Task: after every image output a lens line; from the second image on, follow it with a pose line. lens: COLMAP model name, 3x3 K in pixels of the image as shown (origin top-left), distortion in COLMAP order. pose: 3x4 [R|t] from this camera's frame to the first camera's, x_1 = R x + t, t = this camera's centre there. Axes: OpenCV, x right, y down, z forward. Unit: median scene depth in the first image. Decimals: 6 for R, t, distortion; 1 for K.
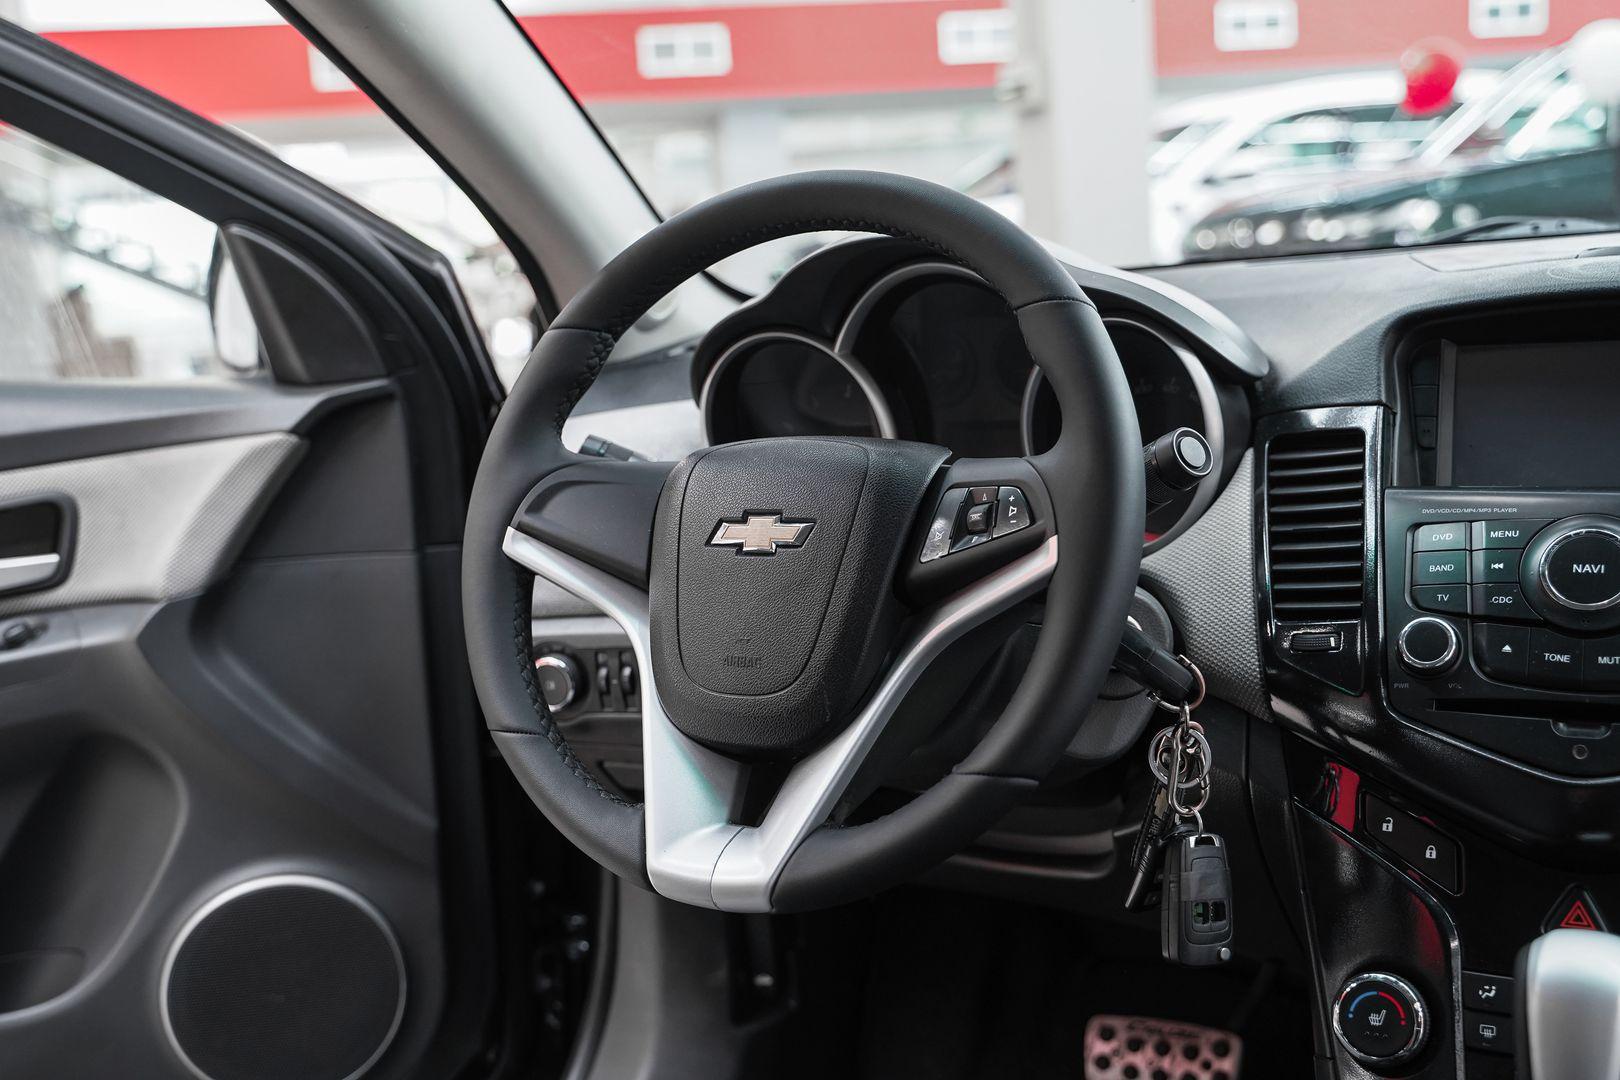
lens RADIAL K [[1803.3, 0, 764.3], [0, 1803.3, 514.1], [0, 0, 1]] dist [-0.009440, 0.000000]
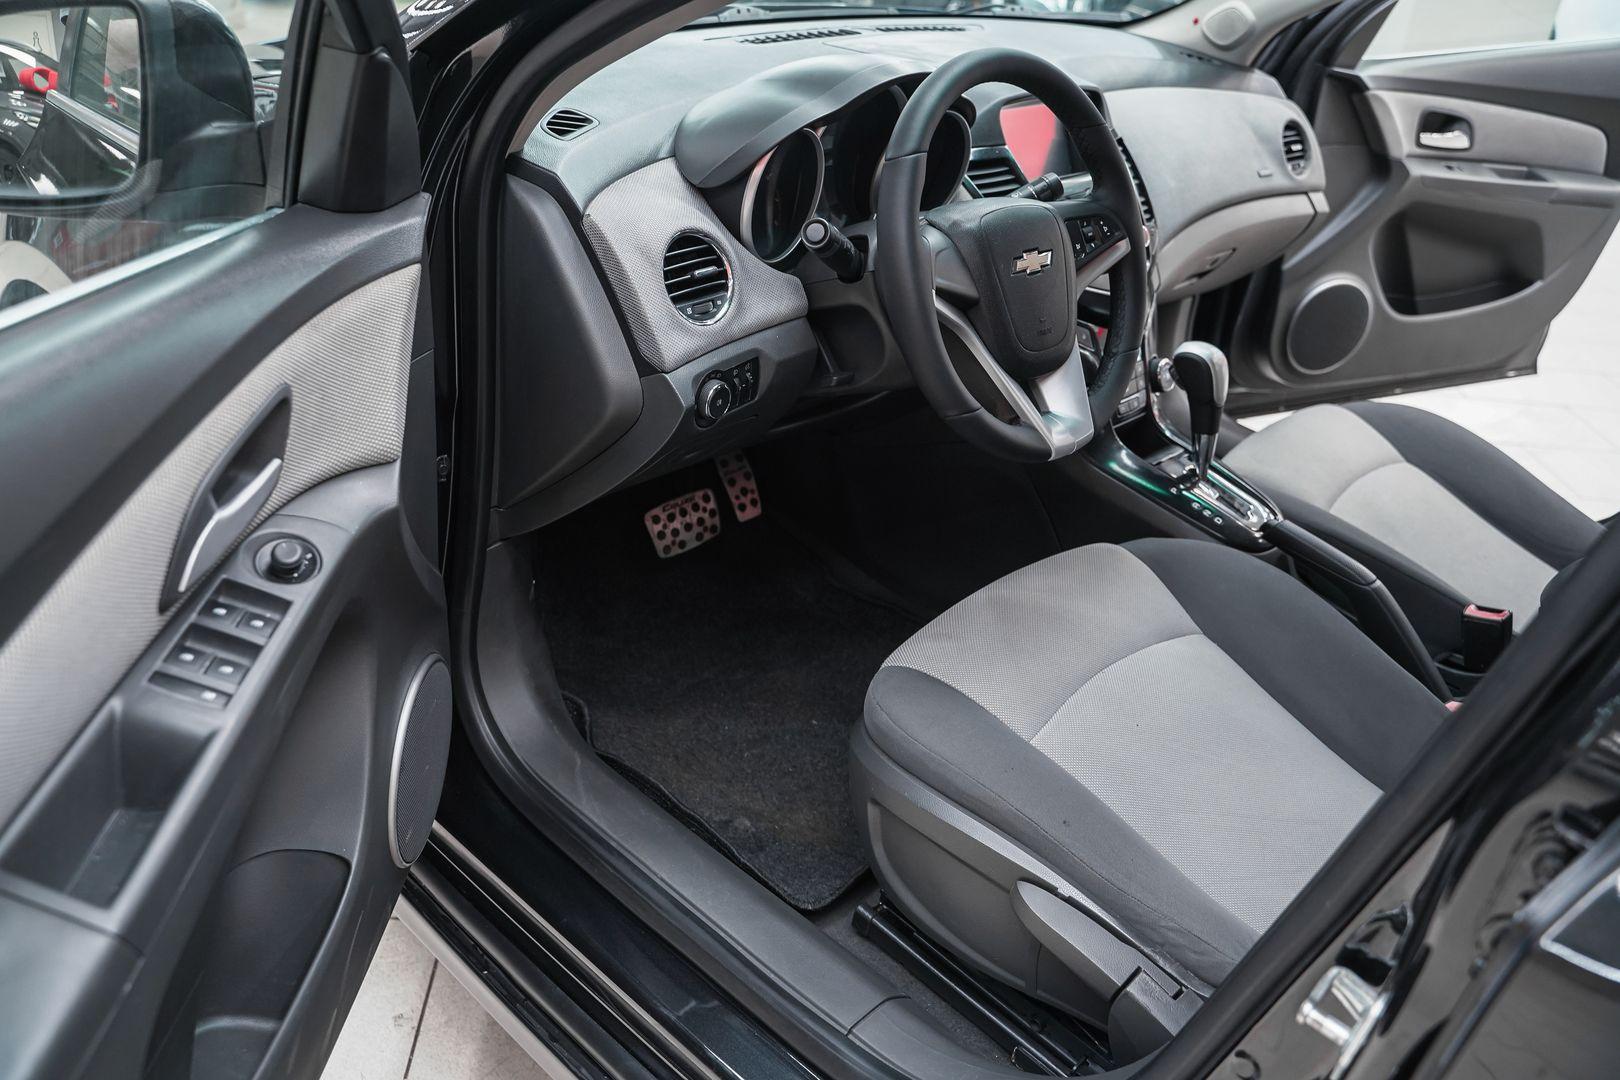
lens RADIAL K [[1308.4, 0, 798.0], [0, 1308.4, 539.4], [0, 0, 1]] dist [-0.113021, 0.080247]
pose [[0.235095, -0.391611, 0.889590, -1.242804], [0.043259, 0.918551, 0.392928, -0.239430], [-0.971009, -0.053893, 0.232887, 0.837763]]
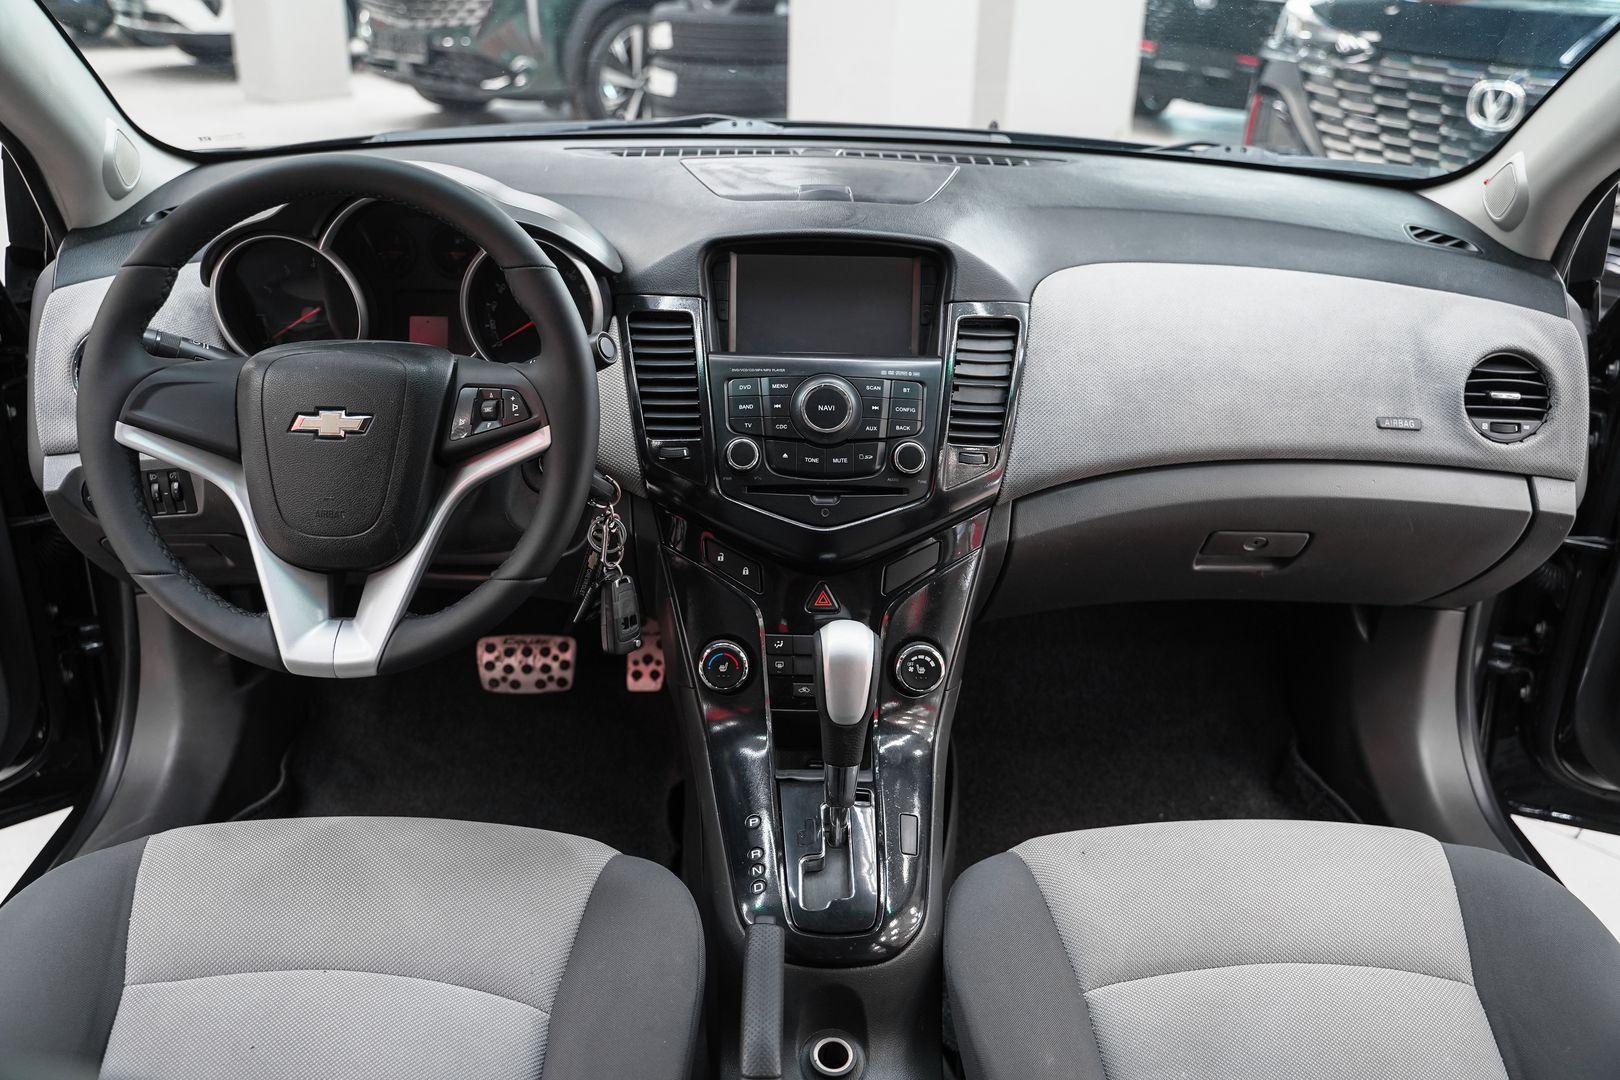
lens RADIAL K [[1308.4, 0, 797.1], [0, 1308.4, 537.9], [0, 0, 1]] dist [-0.113021, 0.080247]
pose [[0.850148, -0.141659, 0.507130, -0.203960], [-0.010361, 0.958443, 0.285095, -0.183789], [-0.526441, -0.247628, 0.813351, -0.052438]]
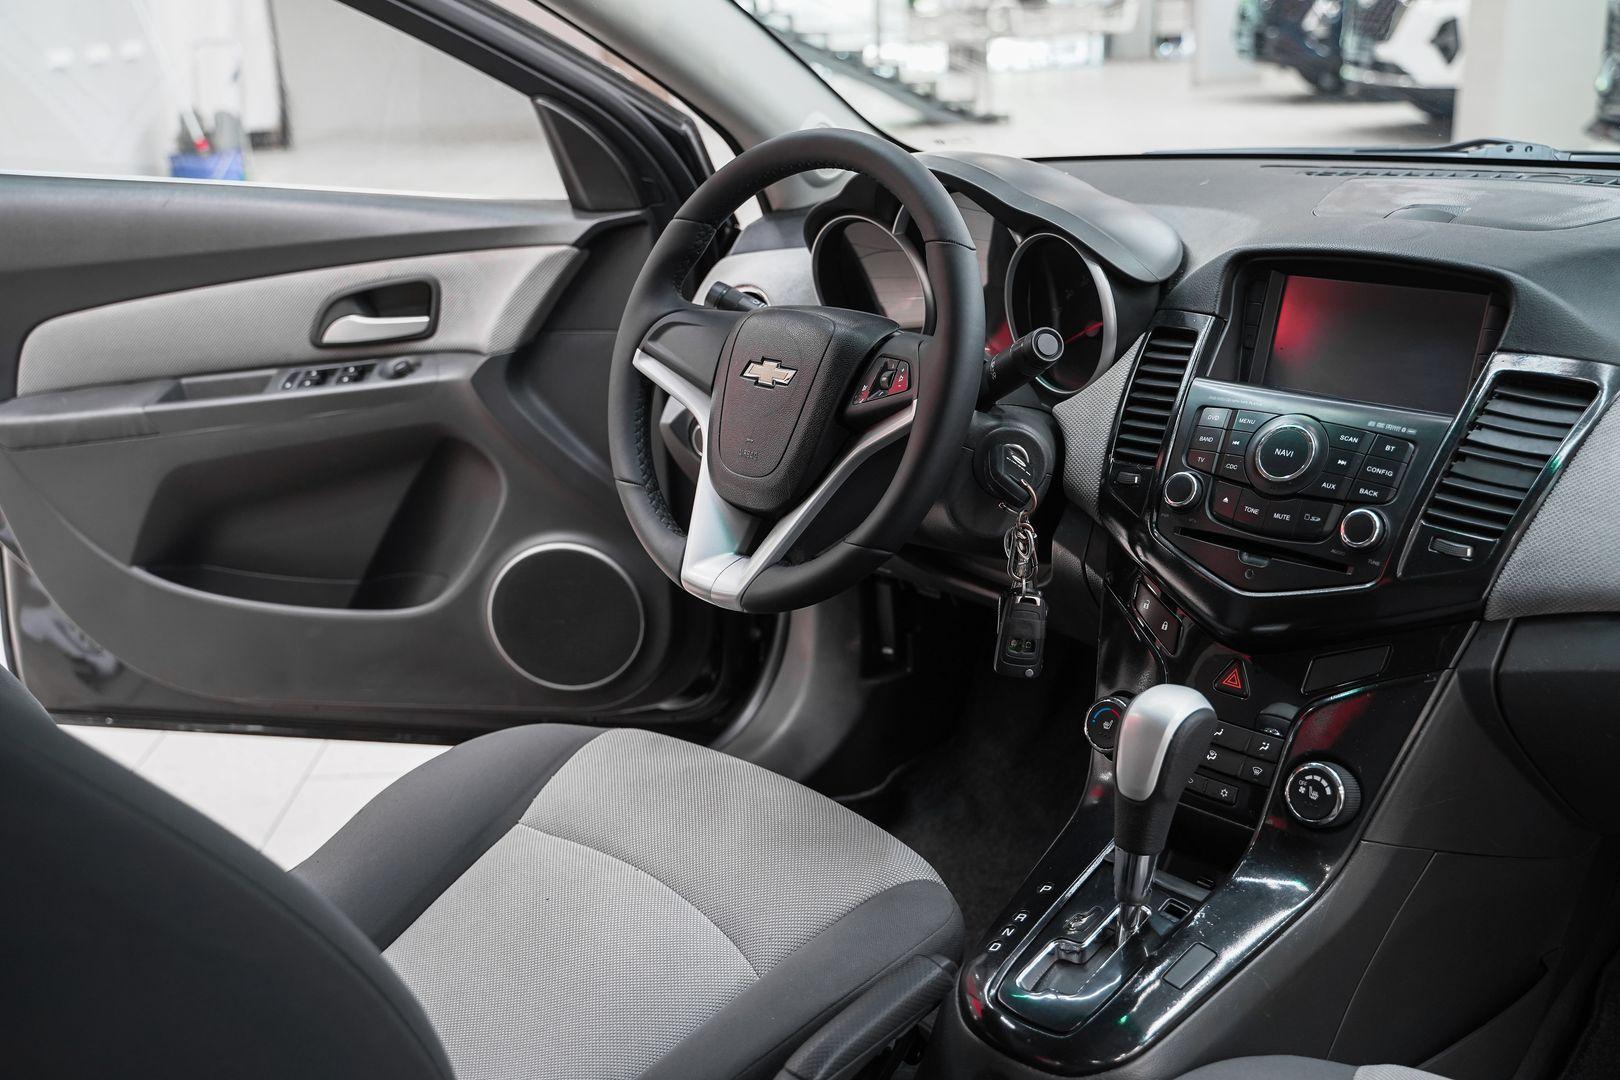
lens RADIAL K [[1629.3, 0, 812.1], [0, 1629.3, 534.9], [0, 0, 1]] dist [-0.031470, 0.000000]
pose [[0.964612, 0.109154, -0.240020, 0.356013], [-0.059792, 0.977128, 0.204072, -0.130898], [0.256806, -0.182499, 0.949076, -0.319162]]
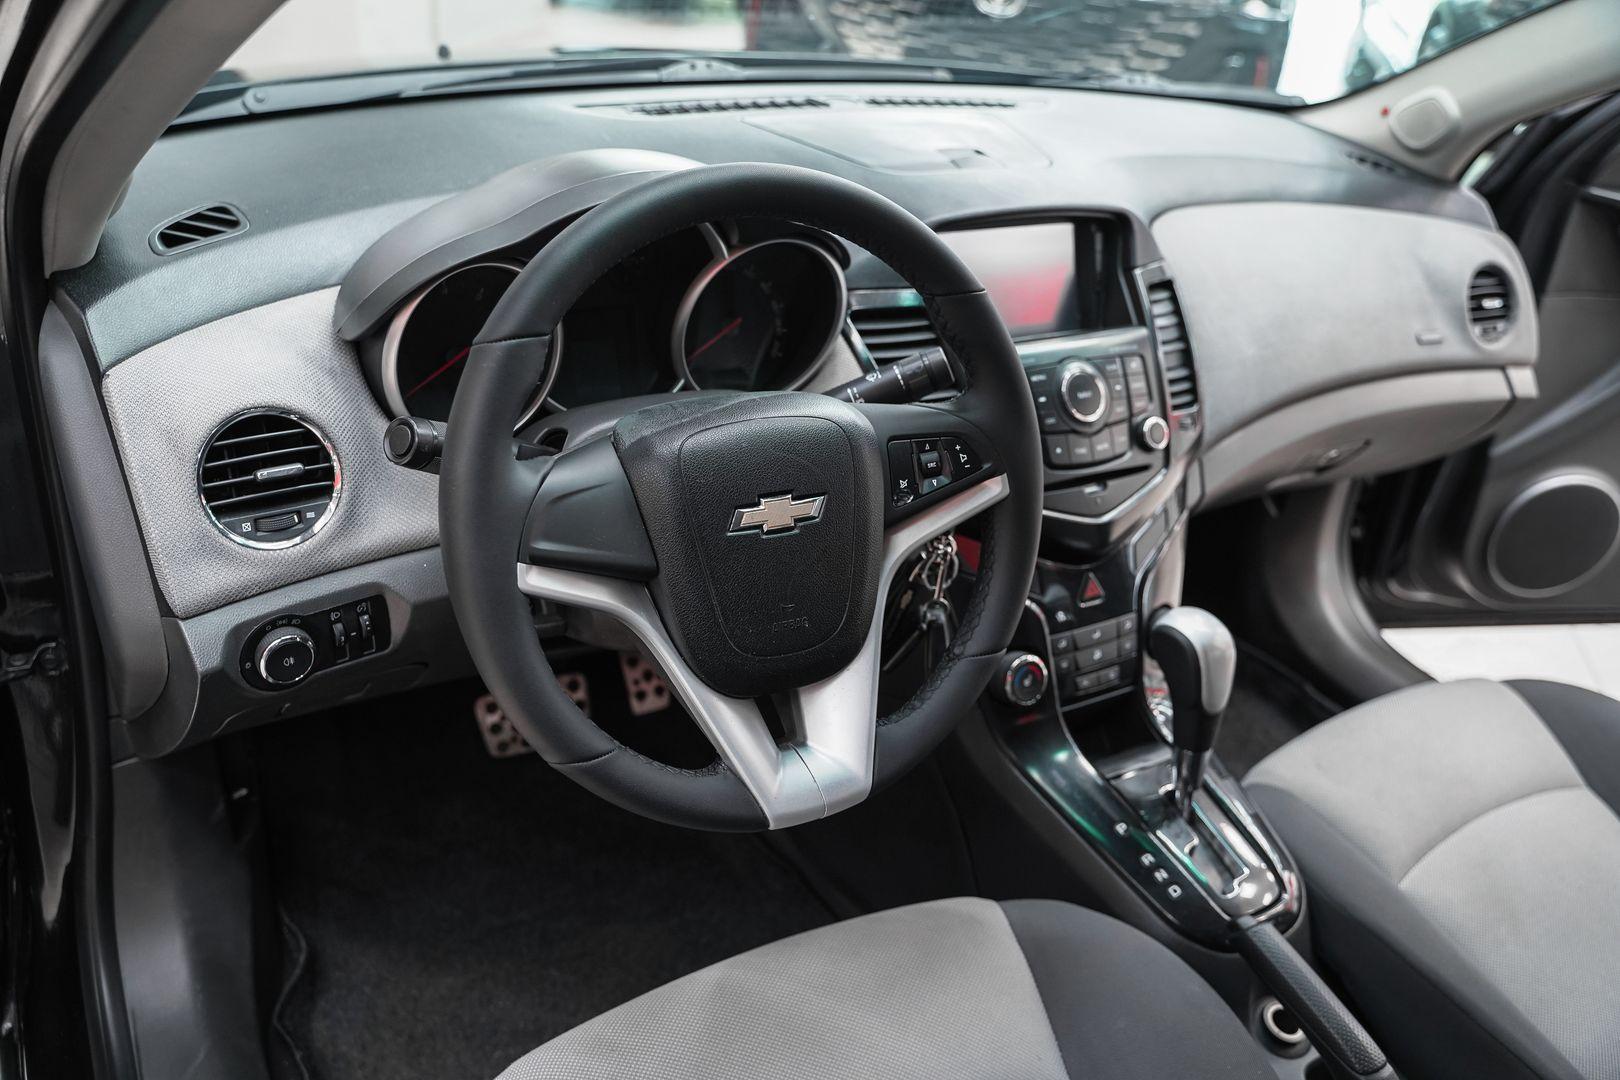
lens RADIAL K [[1308.4, 0, 799.4], [0, 1308.4, 533.6], [0, 0, 1]] dist [-0.113021, 0.080247]
pose [[0.487961, -0.320238, 0.811998, -0.614878], [-0.002445, 0.929763, 0.368152, -0.257656], [-0.872862, -0.181629, 0.452905, 0.566382]]
